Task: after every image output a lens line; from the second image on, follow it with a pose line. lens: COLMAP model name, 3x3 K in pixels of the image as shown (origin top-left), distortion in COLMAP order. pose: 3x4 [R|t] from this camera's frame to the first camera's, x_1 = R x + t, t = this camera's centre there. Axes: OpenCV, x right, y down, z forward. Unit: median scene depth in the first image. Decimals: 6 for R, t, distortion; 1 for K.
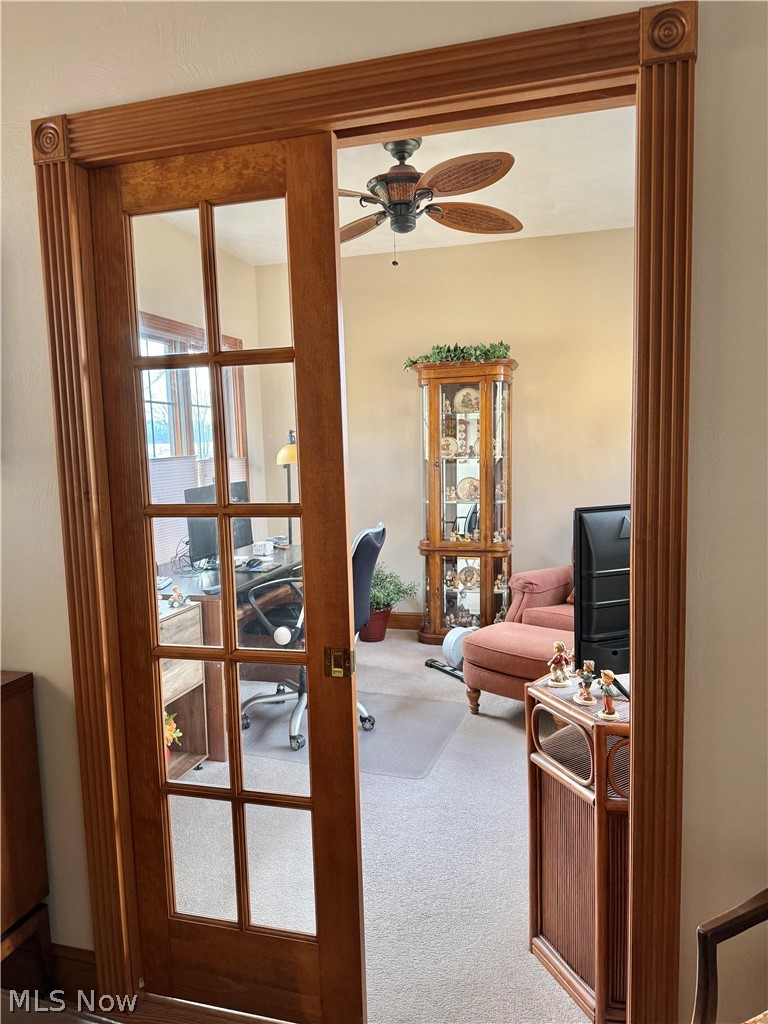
lens RADIAL K [[715.2, 0, 386.9], [0, 715.2, 517.6], [0, 0, 1]] dist [0.036936, -0.003955]
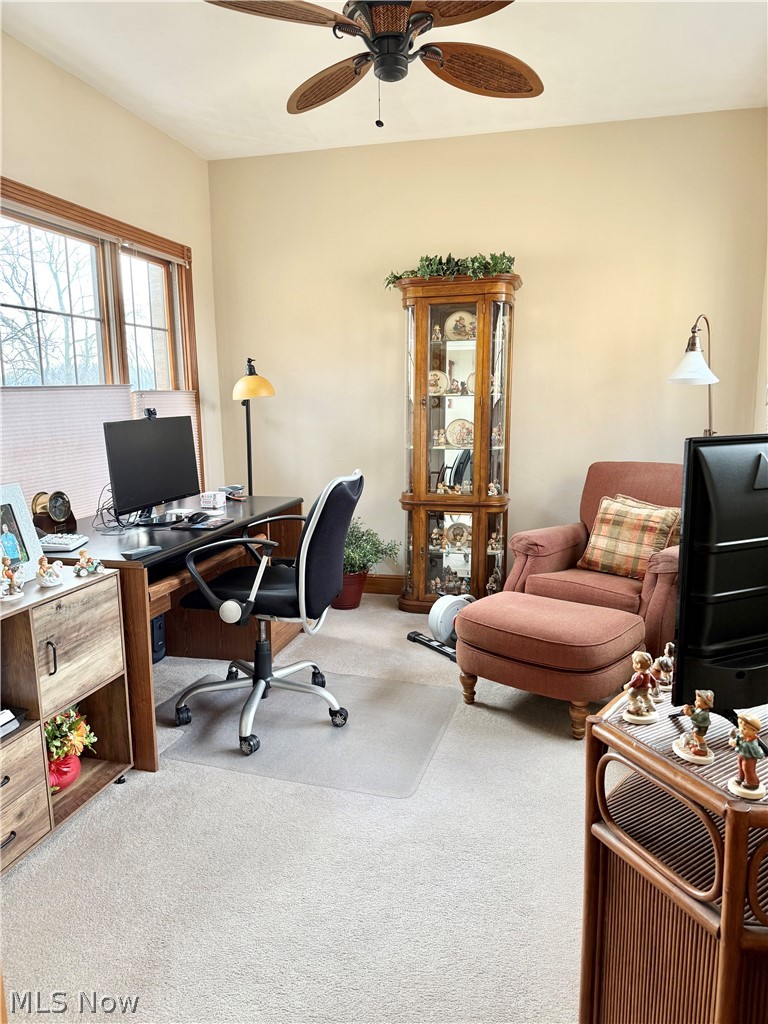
lens RADIAL K [[715.2, 0, 386.9], [0, 715.2, 517.6], [0, 0, 1]] dist [0.036936, -0.003955]
pose [[0.999252, 0.009510, 0.037478, -0.005034], [-0.011969, 0.997752, 0.065944, 0.008218], [-0.036766, -0.066343, 0.997119, 0.202195]]
